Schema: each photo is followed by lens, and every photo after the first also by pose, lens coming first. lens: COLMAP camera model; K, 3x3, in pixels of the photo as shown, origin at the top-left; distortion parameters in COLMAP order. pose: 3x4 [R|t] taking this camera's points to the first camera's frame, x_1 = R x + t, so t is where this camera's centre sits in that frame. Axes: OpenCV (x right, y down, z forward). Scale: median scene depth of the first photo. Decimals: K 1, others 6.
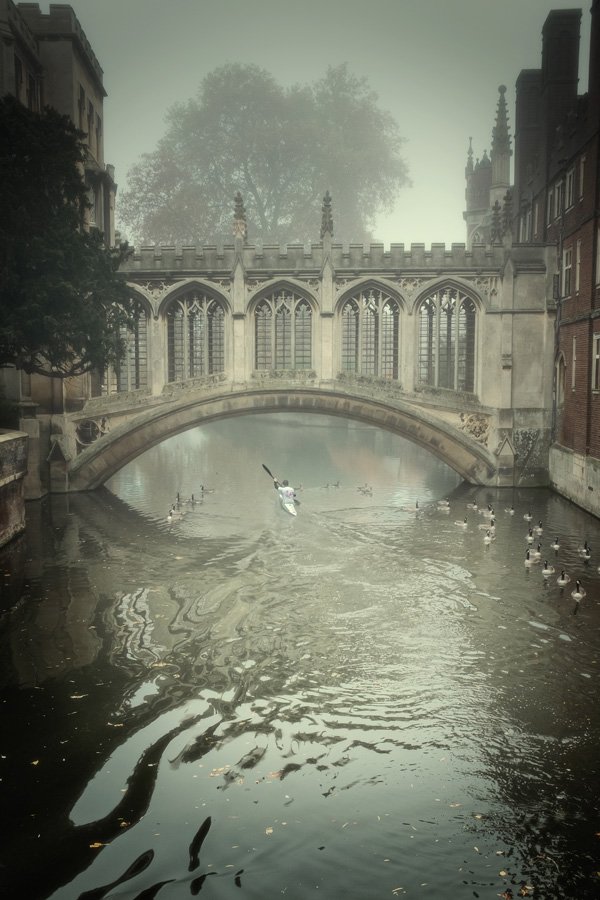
lens RADIAL K [[642.1, 0, 300.0], [0, 642.1, 450.0], [0, 0, 1]] dist [-0.000434, -0.000248]
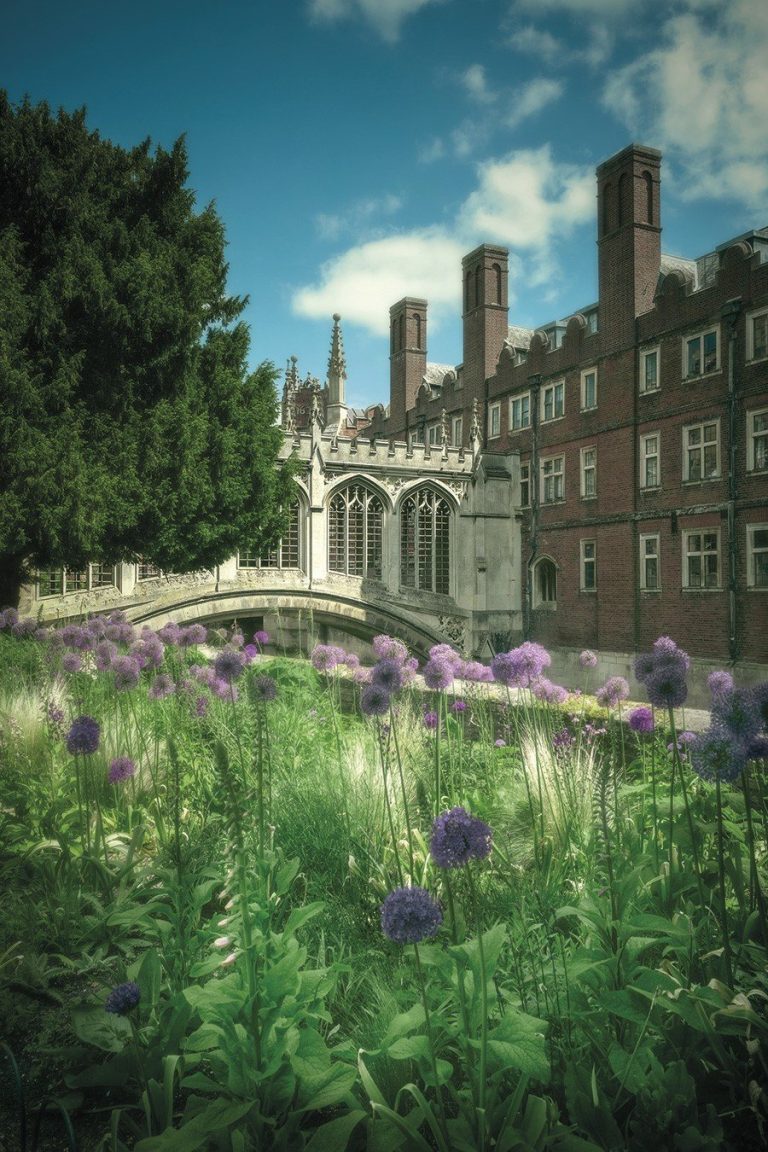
lens RADIAL K [[821.9, 0, 384.0], [0, 821.9, 576.0], [0, 0, 1]] dist [-0.000434, -0.000248]
pose [[0.887177, 0.015315, 0.461175, -0.412710], [0.042217, 0.992563, -0.114176, 0.022019], [-0.459494, 0.120764, 0.879933, -0.067086]]
